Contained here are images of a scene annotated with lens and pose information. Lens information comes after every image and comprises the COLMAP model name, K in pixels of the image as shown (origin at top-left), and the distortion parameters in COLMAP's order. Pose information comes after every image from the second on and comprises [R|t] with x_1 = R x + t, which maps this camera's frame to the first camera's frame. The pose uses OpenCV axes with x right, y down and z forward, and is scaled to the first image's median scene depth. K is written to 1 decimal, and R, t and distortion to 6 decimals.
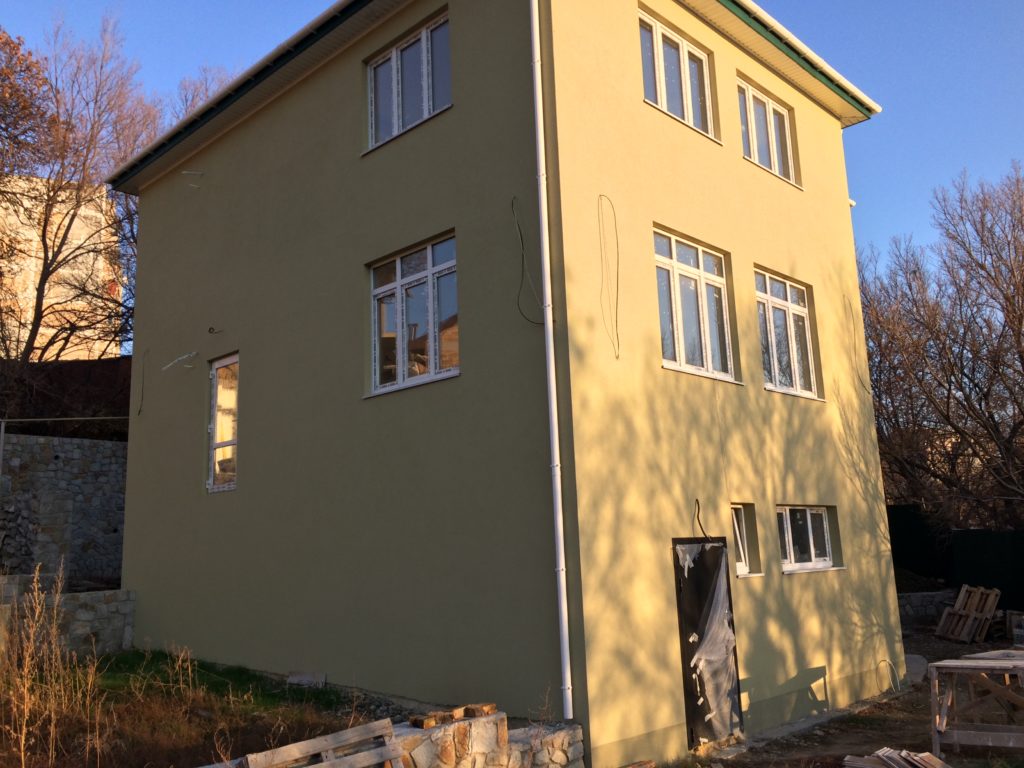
lens RADIAL K [[889.2, 0, 512.0], [0, 889.2, 384.0], [0, 0, 1]] dist [0.012728, 0.007222]
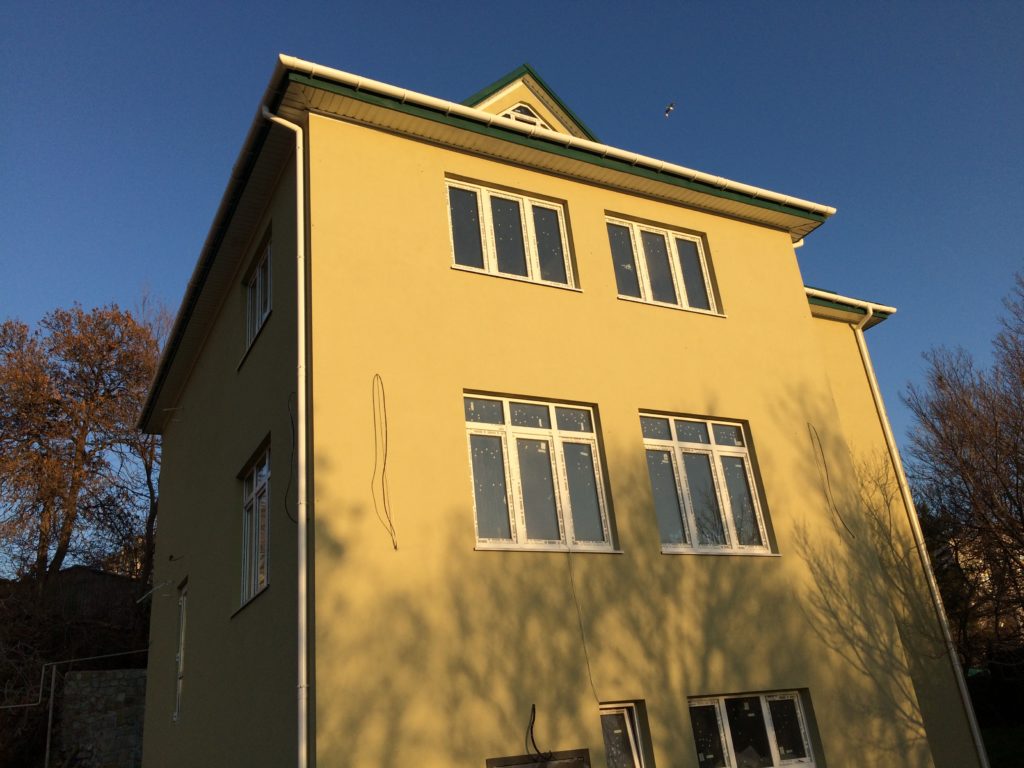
lens RADIAL K [[883.5, 0, 512.0], [0, 883.5, 384.0], [0, 0, 1]] dist [0.140261, -0.204488]
pose [[0.952087, -0.170955, -0.253585, 0.397804], [0.119185, 0.971024, -0.207139, 0.009559], [0.281649, 0.166991, 0.944875, 0.122398]]
